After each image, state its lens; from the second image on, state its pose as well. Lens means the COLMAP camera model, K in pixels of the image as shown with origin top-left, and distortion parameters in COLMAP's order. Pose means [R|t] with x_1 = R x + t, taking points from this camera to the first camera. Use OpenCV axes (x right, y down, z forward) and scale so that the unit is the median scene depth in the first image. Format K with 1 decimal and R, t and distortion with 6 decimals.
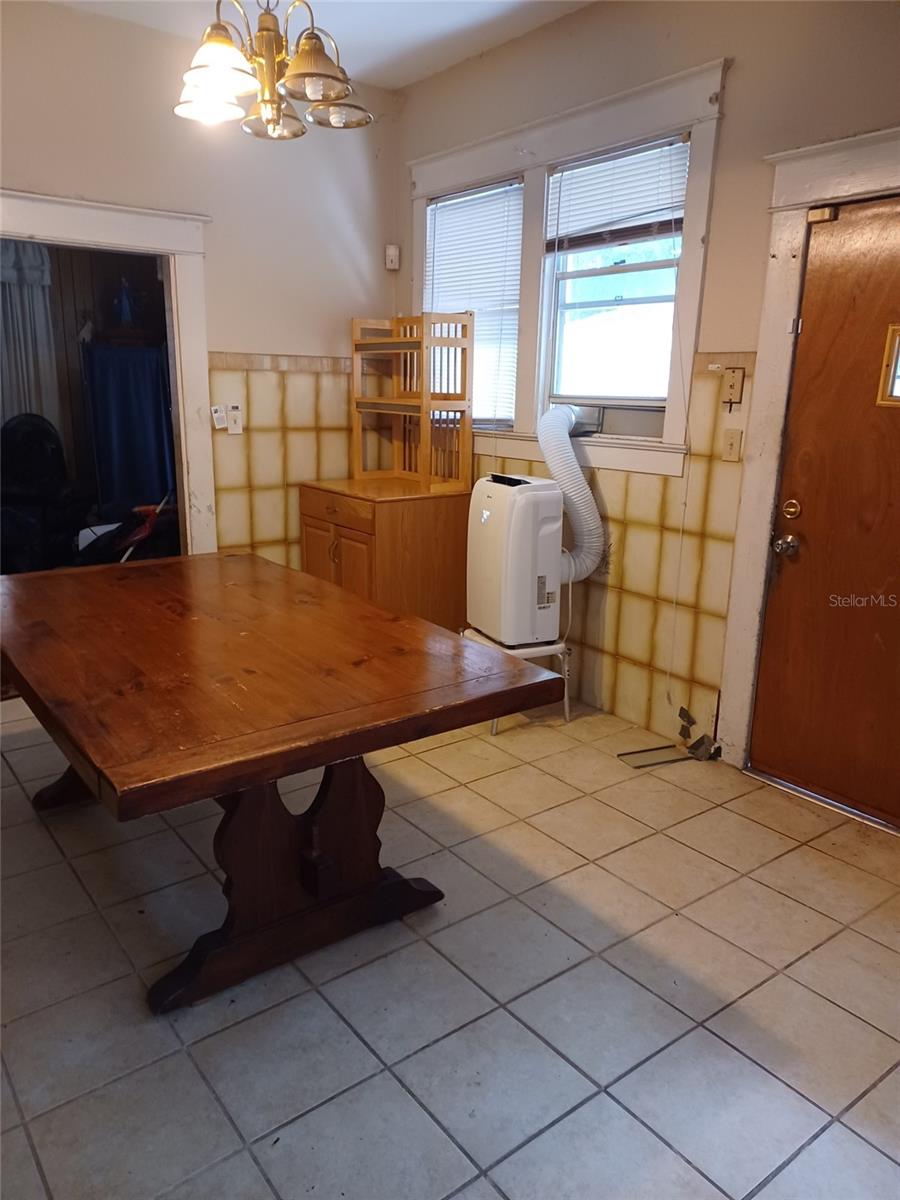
lens RADIAL K [[861.5, 0, 449.7], [0, 861.5, 602.3], [0, 0, 1]] dist [0.037785, -0.041974]
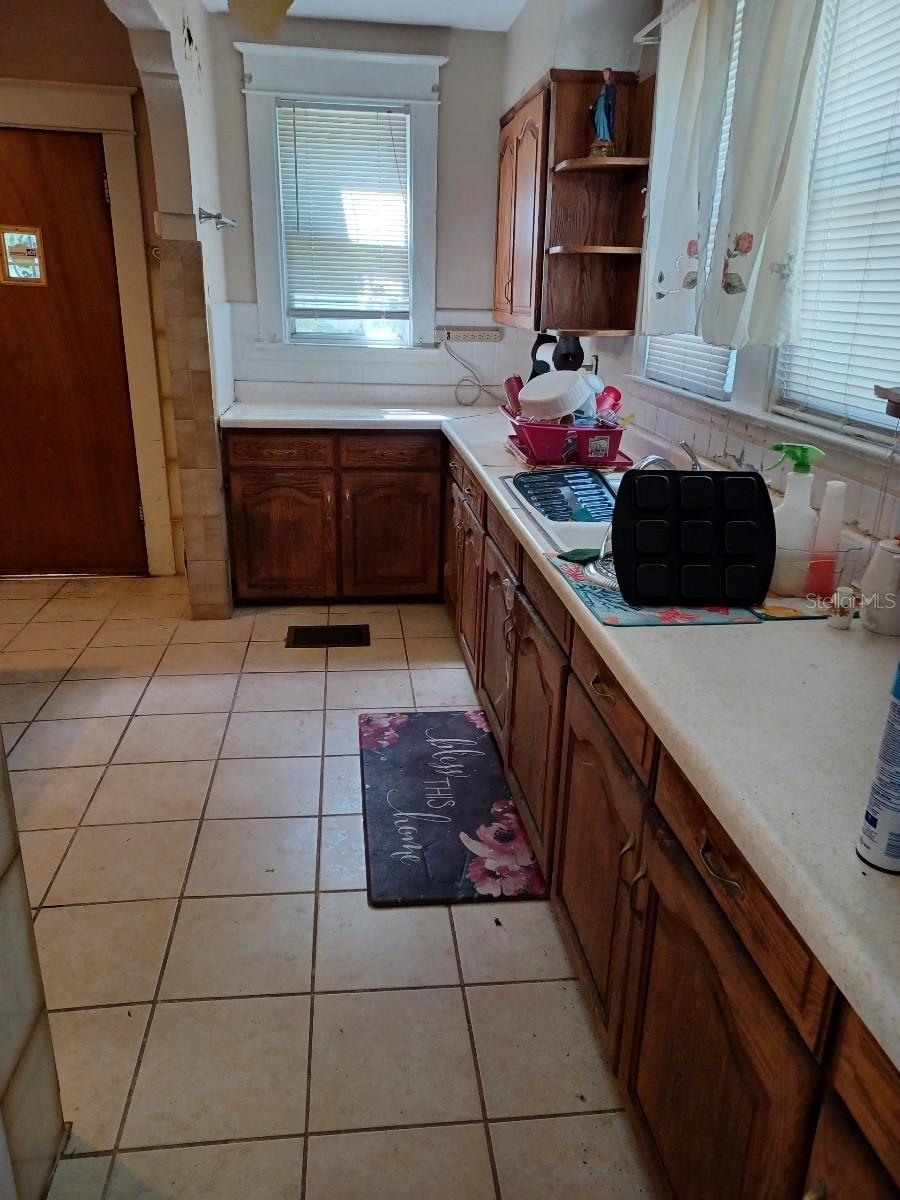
lens RADIAL K [[861.5, 0, 450.5], [0, 861.5, 595.8], [0, 0, 1]] dist [0.037785, -0.041974]
pose [[0.504454, -0.304639, 0.807911, -0.567483], [0.202168, 0.951354, 0.232495, 0.096724], [-0.839437, 0.046051, 0.541503, -0.466167]]
